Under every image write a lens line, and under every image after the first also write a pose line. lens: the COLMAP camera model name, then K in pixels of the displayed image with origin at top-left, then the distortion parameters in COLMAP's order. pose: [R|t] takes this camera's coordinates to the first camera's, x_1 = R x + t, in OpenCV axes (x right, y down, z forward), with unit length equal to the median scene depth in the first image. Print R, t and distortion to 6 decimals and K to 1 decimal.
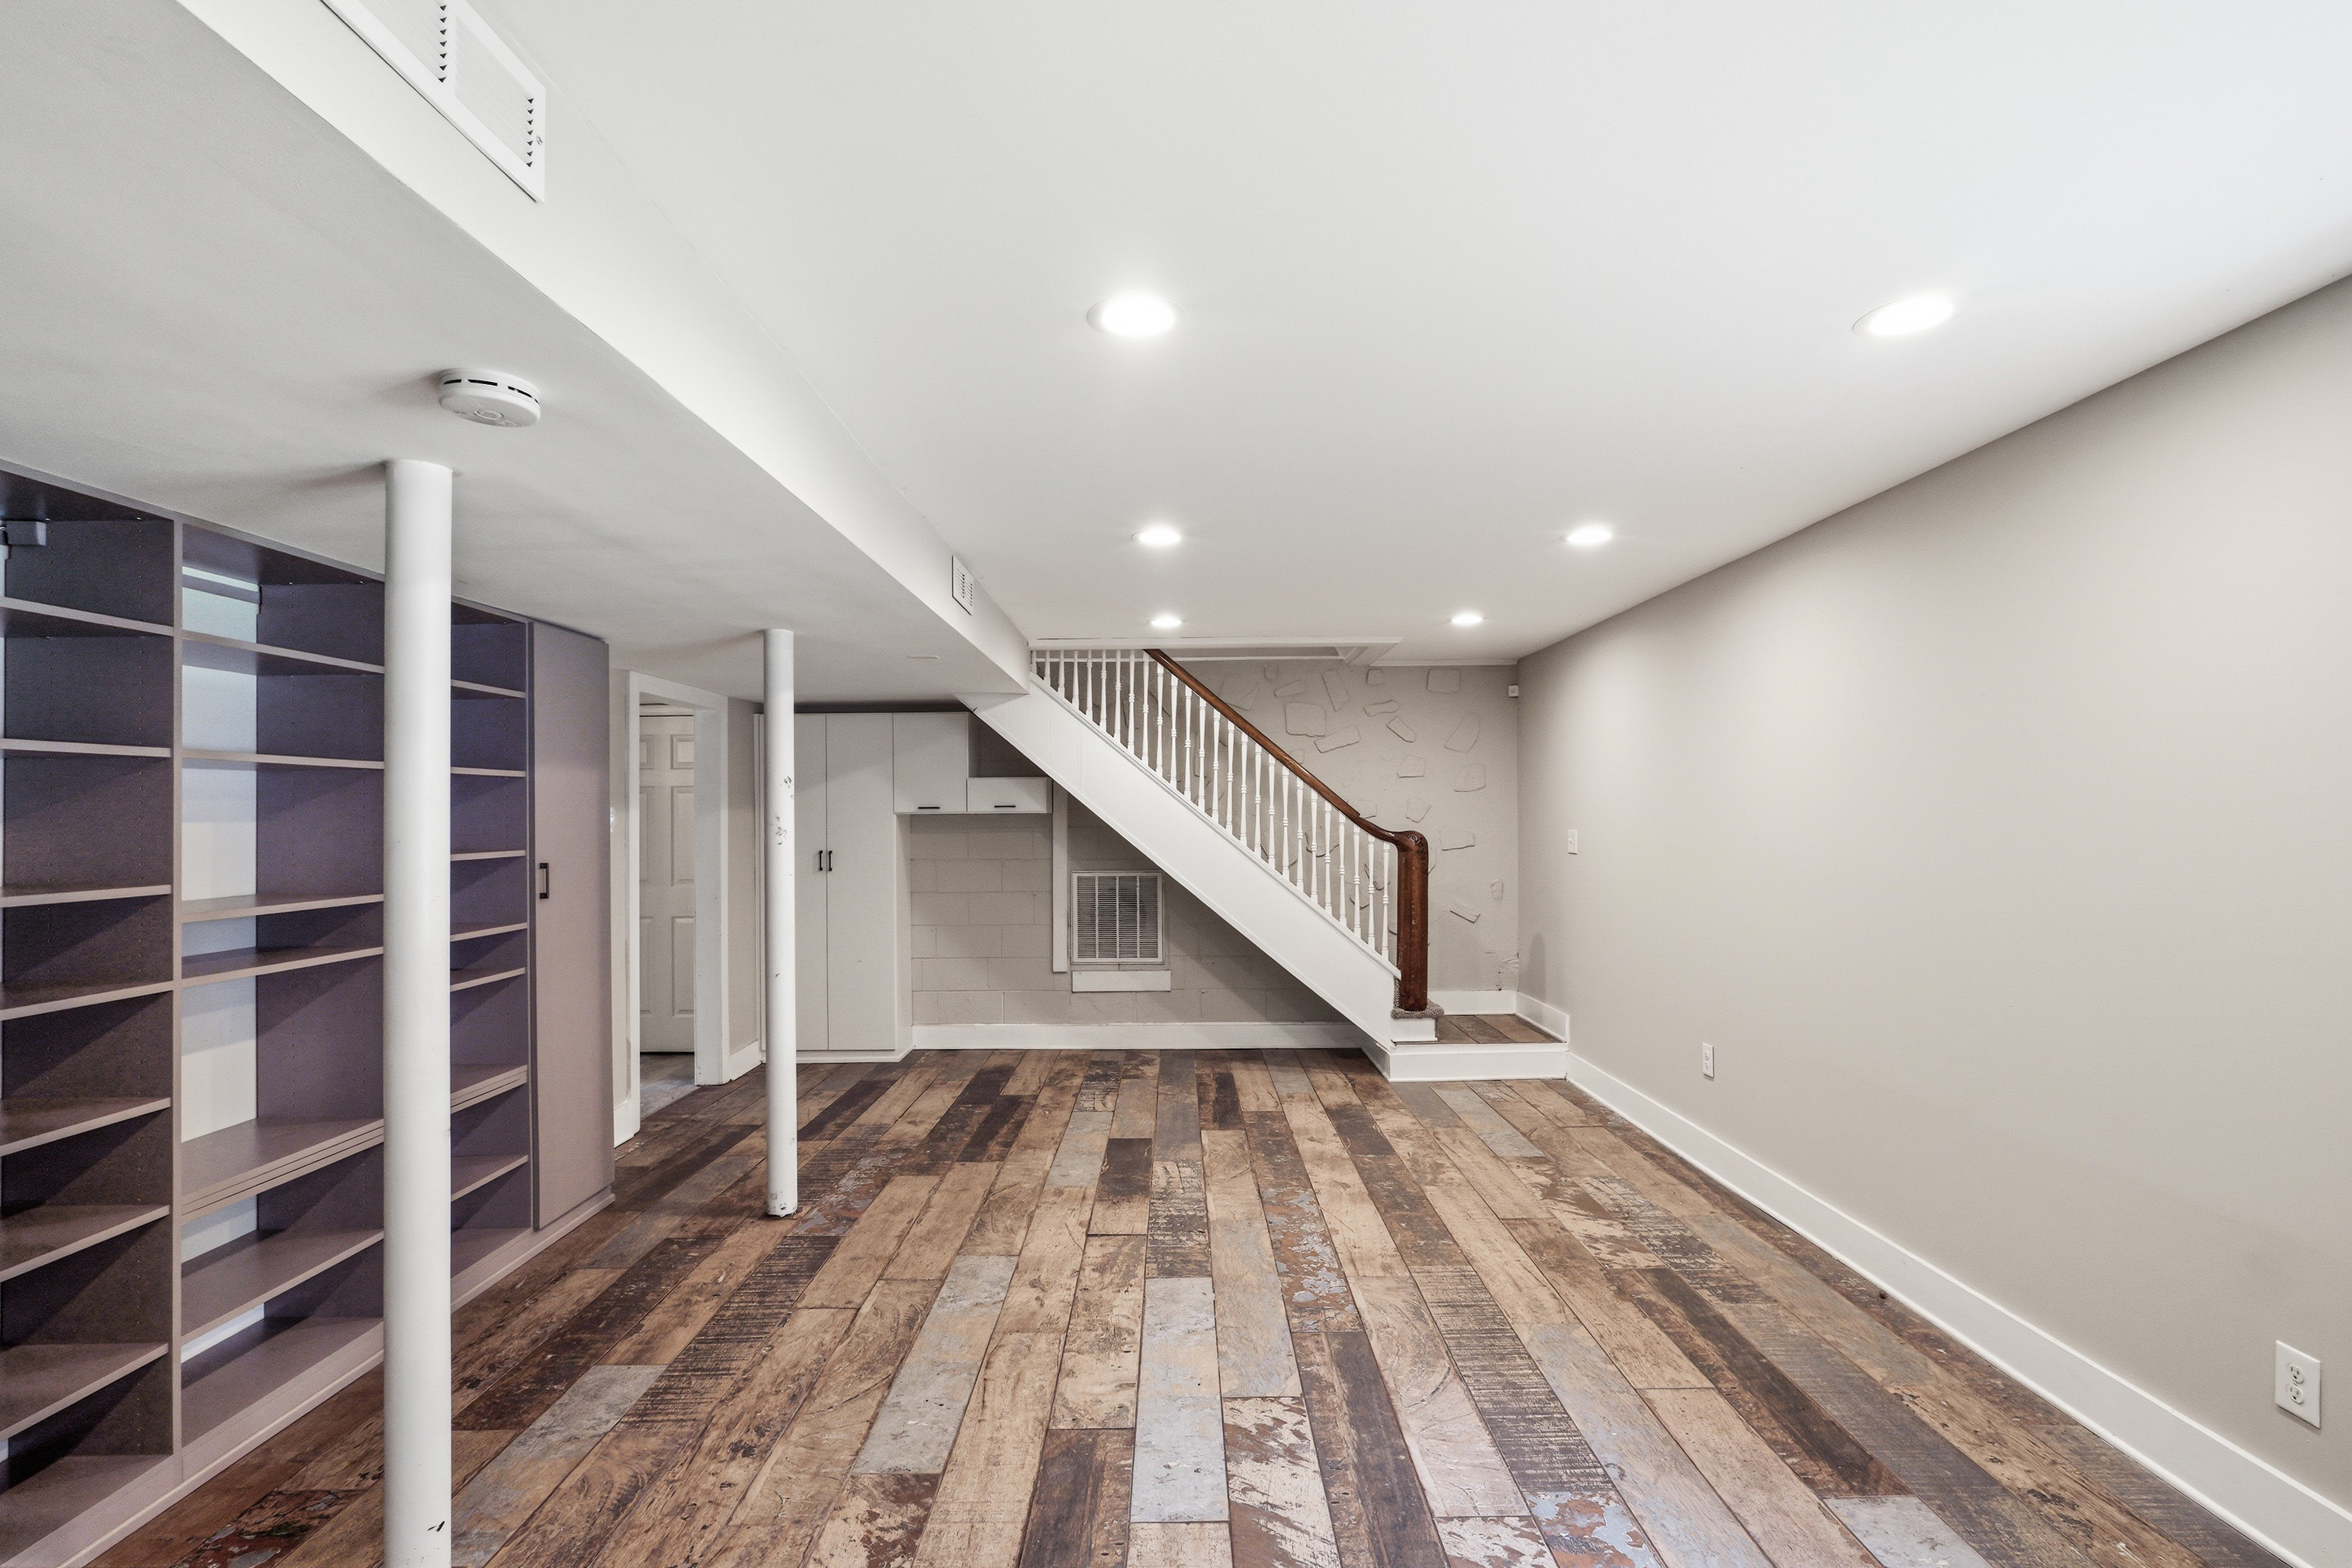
lens RADIAL K [[1082.8, 0, 1182.0], [0, 1082.8, 797.4], [0, 0, 1]] dist [-0.016210, 0.005147]
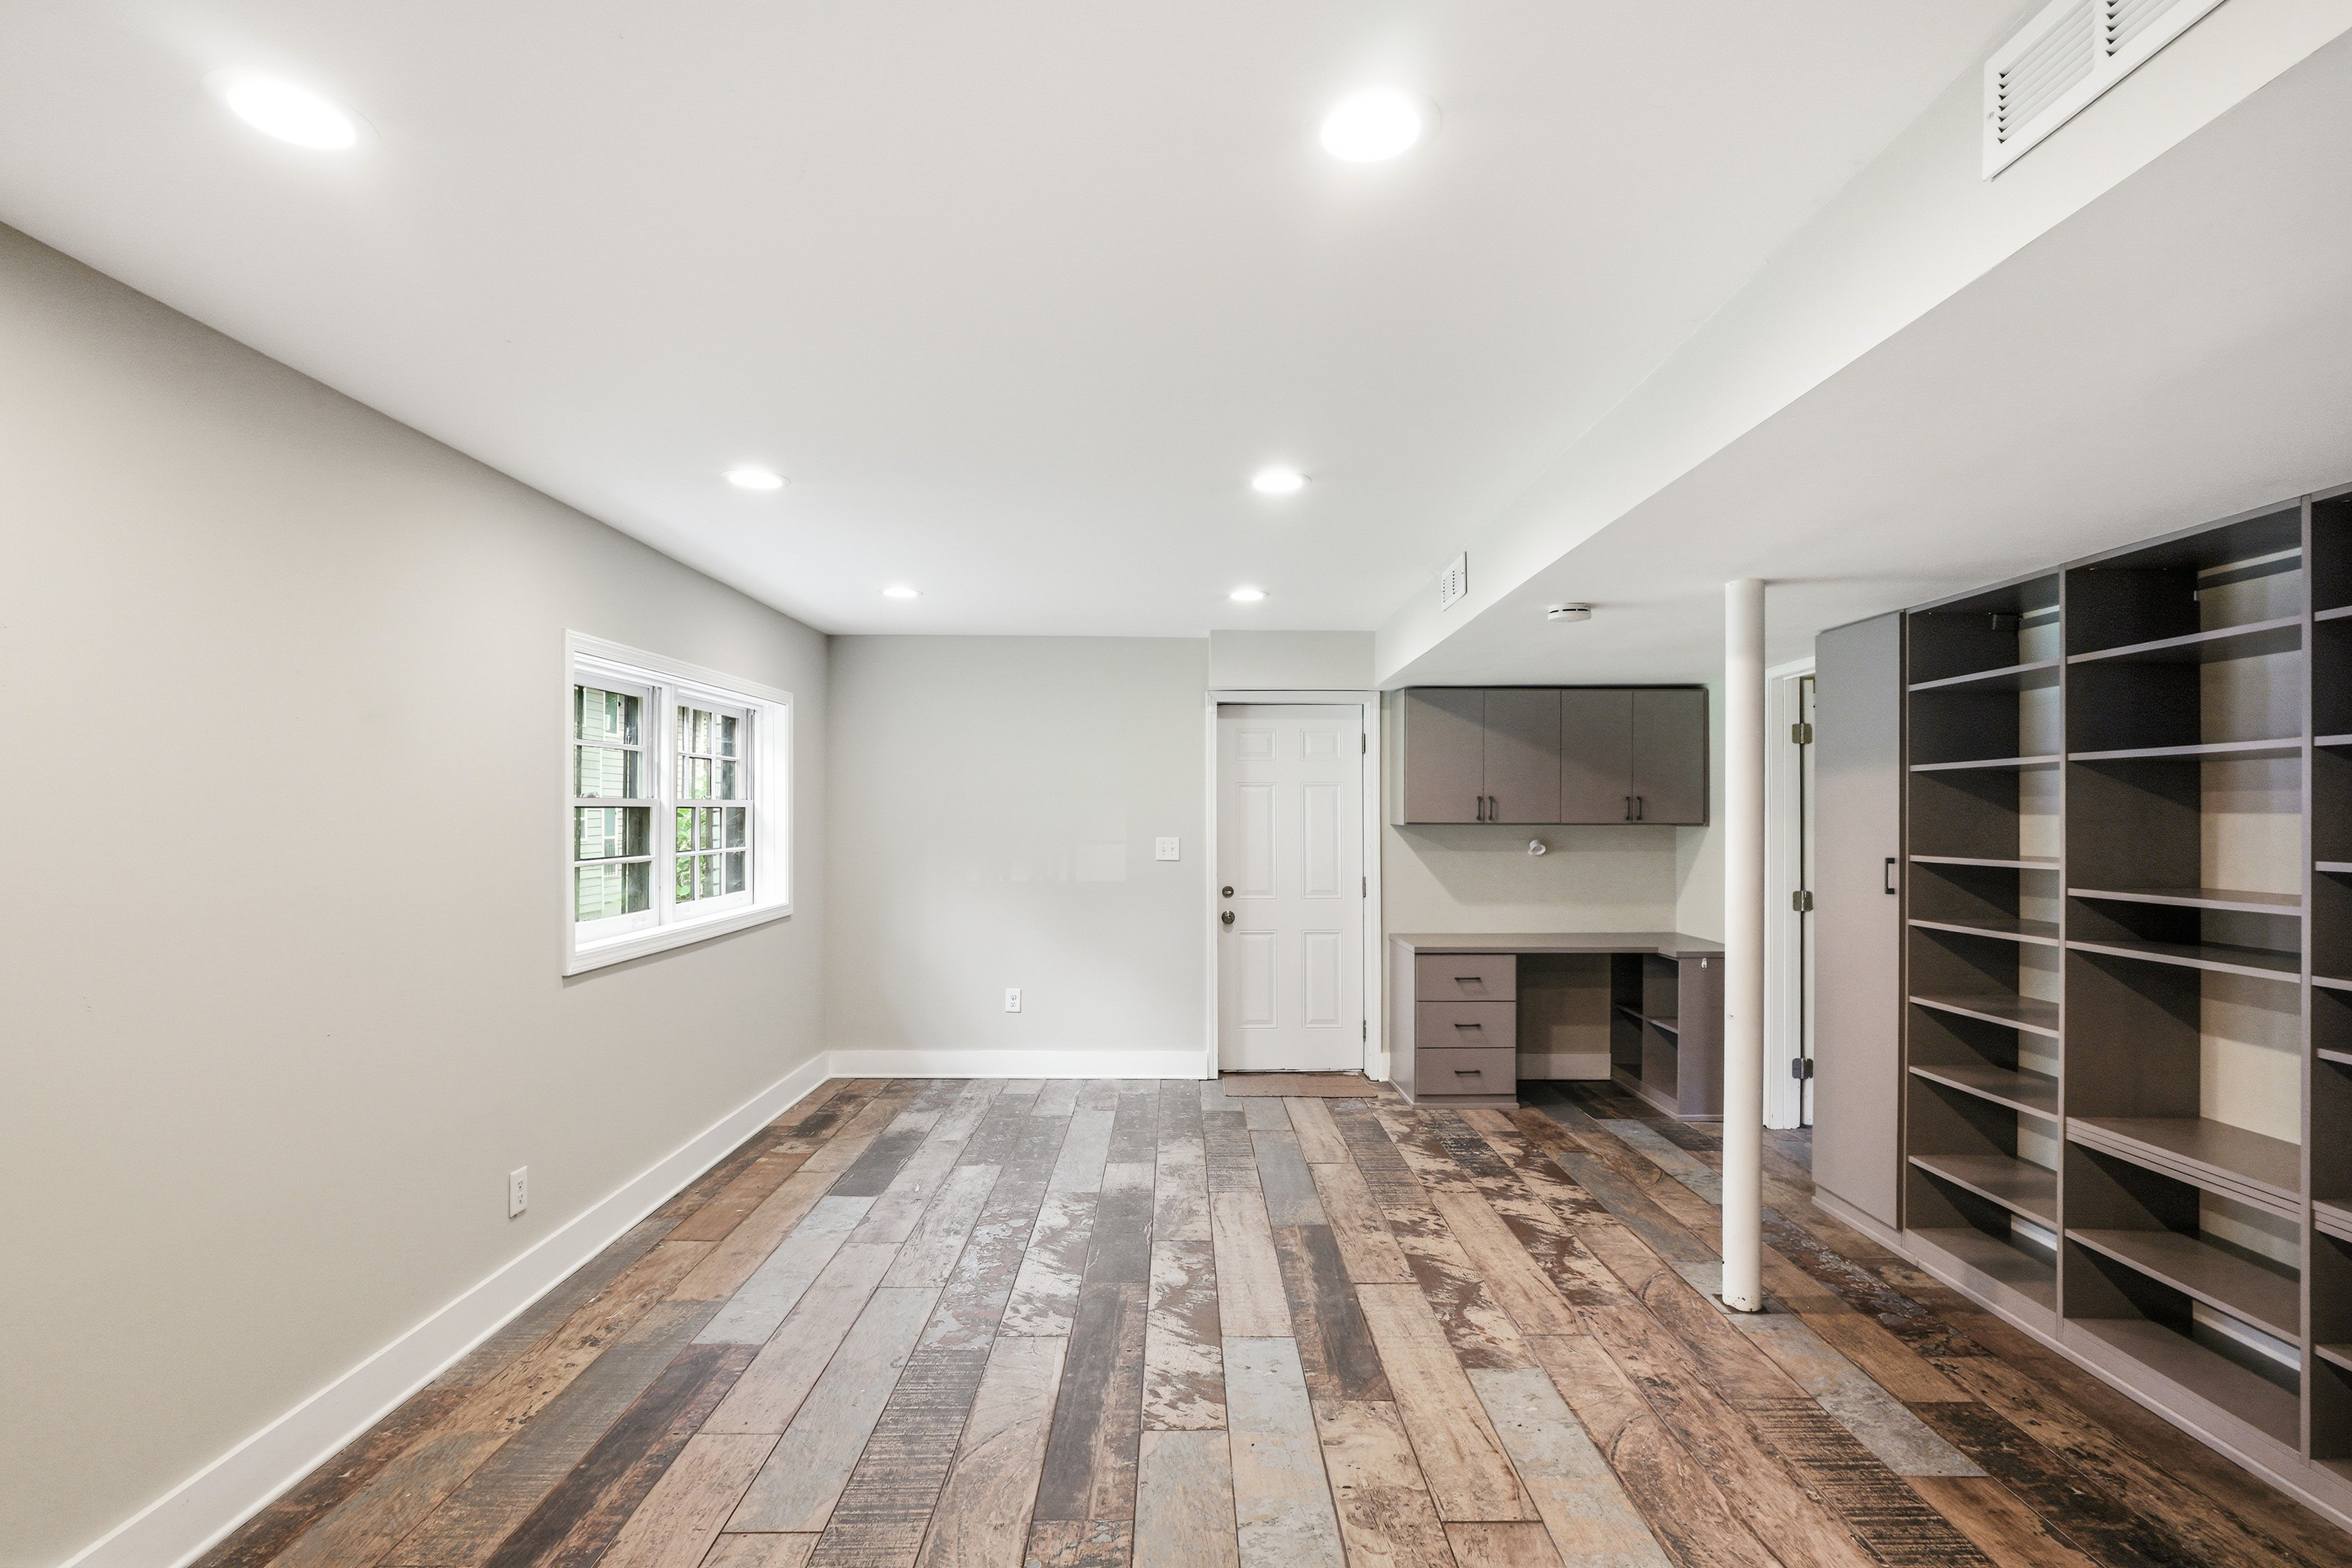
lens RADIAL K [[1082.8, 0, 1172.4], [0, 1082.8, 802.4], [0, 0, 1]] dist [-0.016210, 0.005147]
pose [[-0.999930, 0.006738, 0.009760, 0.075216], [0.006465, 0.999594, -0.027757, 0.034666], [-0.009943, -0.027692, -0.999567, 2.035683]]
